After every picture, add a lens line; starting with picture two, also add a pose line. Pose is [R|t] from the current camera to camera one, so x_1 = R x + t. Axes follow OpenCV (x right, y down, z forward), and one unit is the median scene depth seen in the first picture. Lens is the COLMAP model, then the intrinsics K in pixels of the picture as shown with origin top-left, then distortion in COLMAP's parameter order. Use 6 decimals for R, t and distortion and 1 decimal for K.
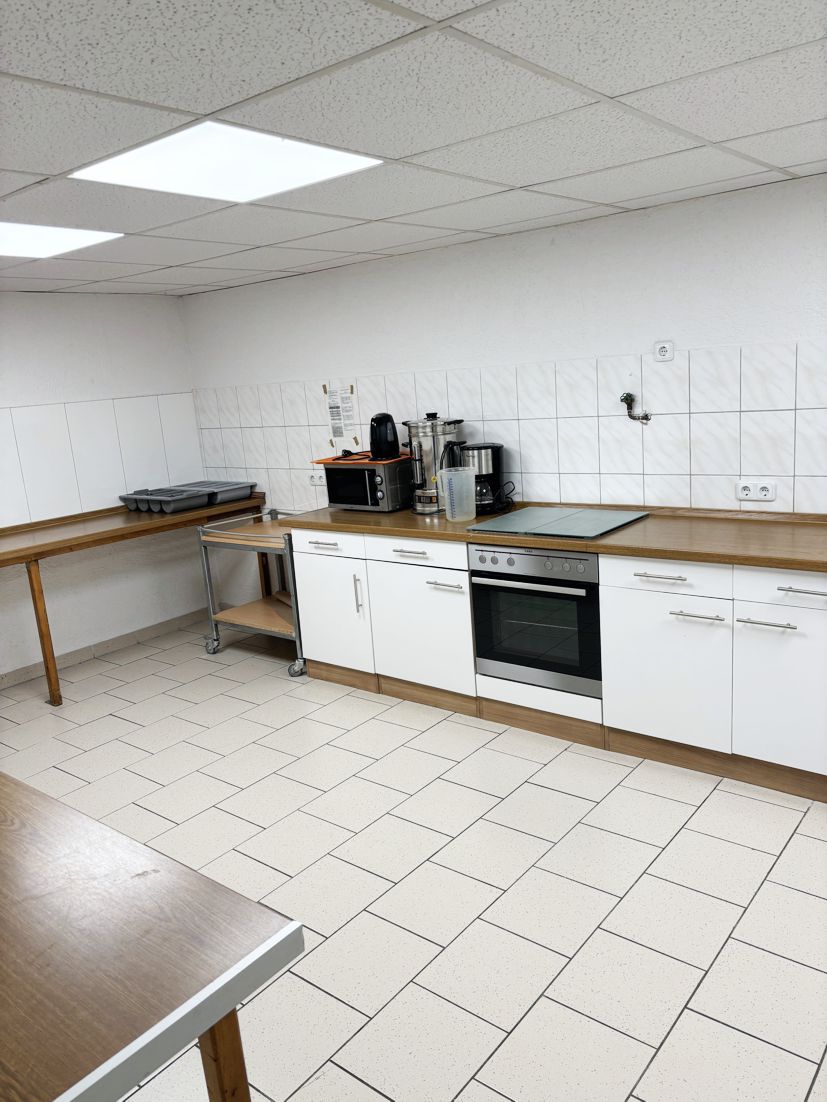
lens RADIAL K [[822.9, 0, 414.9], [0, 822.9, 549.9], [0, 0, 1]] dist [0.022320, -0.002155]
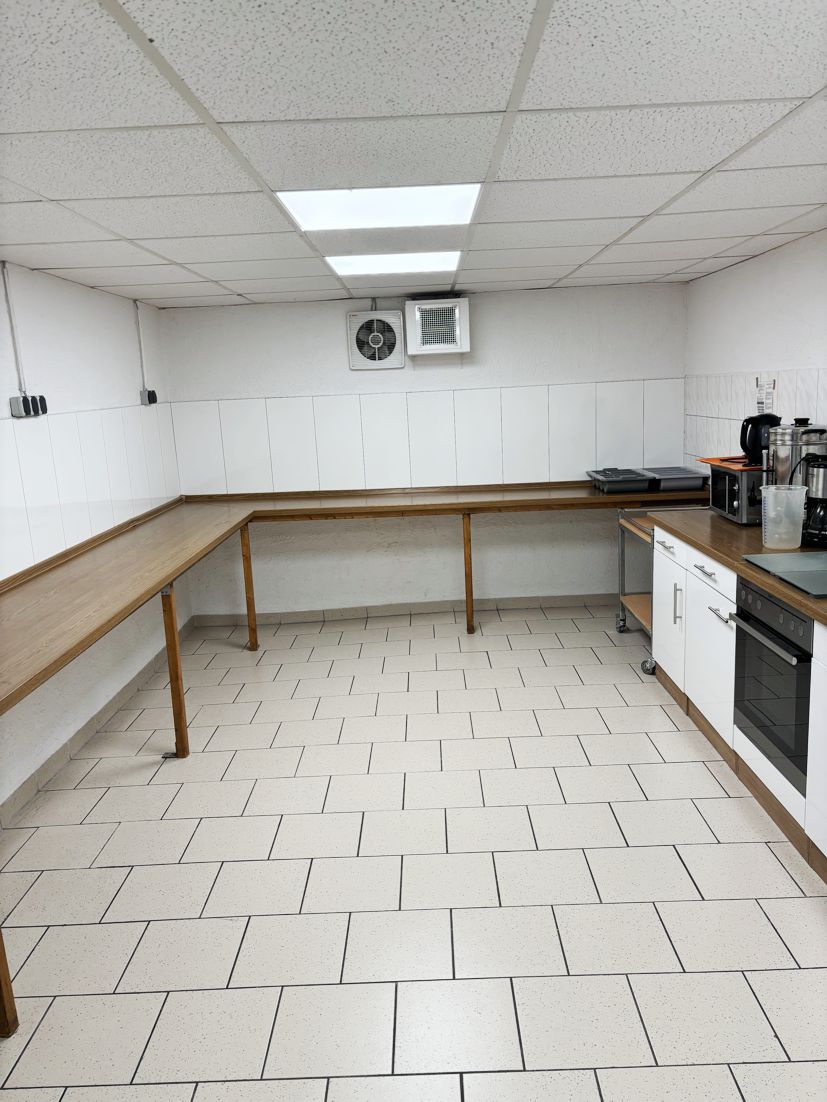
lens RADIAL K [[822.9, 0, 415.6], [0, 822.9, 551.6], [0, 0, 1]] dist [0.022320, -0.002155]
pose [[0.625988, 0.197320, -0.754456, 0.408928], [-0.164273, 0.979116, 0.119776, -0.063739], [0.762334, 0.048959, 0.645329, 0.143318]]
